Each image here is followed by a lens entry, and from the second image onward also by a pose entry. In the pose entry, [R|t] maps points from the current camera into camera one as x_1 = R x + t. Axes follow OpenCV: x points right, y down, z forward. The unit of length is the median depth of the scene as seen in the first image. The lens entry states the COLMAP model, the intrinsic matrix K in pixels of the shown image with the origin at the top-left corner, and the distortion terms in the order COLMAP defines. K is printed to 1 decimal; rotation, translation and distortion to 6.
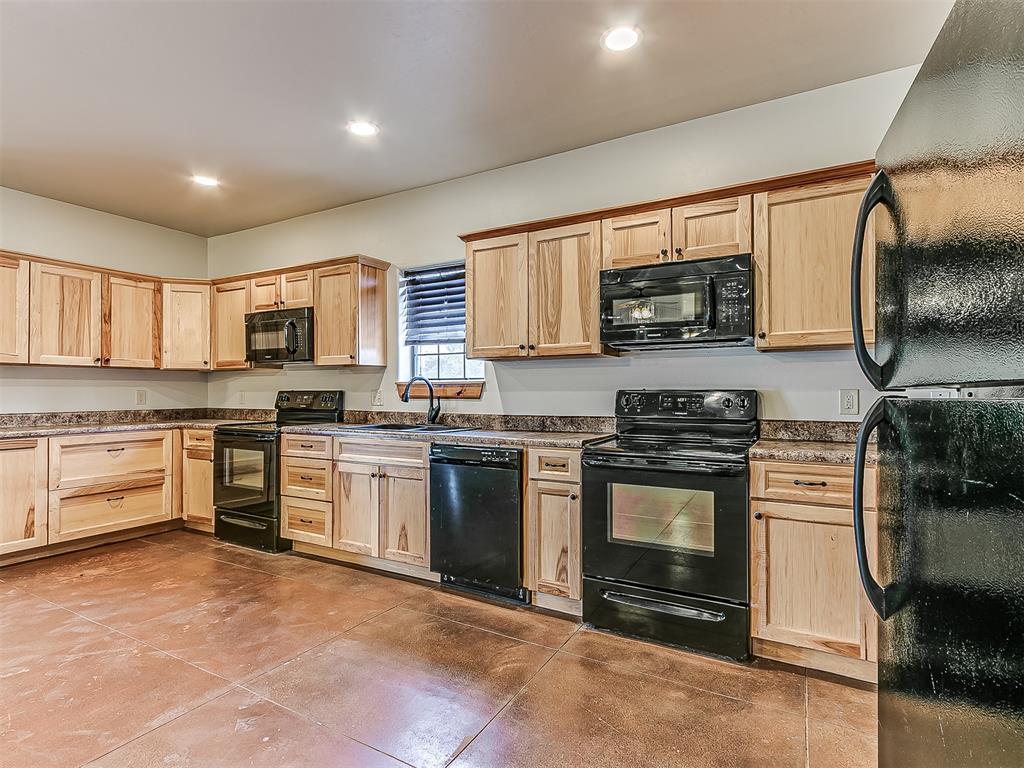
lens RADIAL K [[547.4, 0, 515.4], [0, 547.4, 383.3], [0, 0, 1]] dist [0.008300, 0.001272]
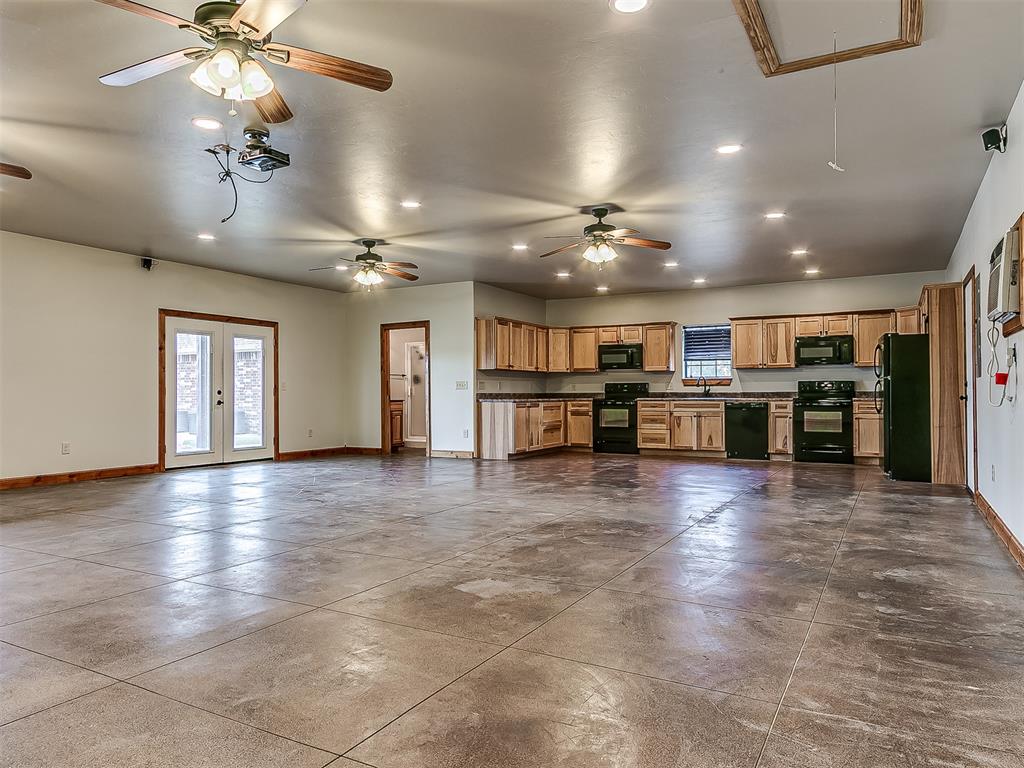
lens RADIAL K [[702.9, 0, 507.9], [0, 702.9, 384.7], [0, 0, 1]] dist [0.013540, 0.002648]
pose [[0.999991, -0.000898, -0.004161, -1.022958], [0.000904, 0.999998, 0.001525, 0.019909], [0.004159, -0.001529, 0.999990, -2.037565]]
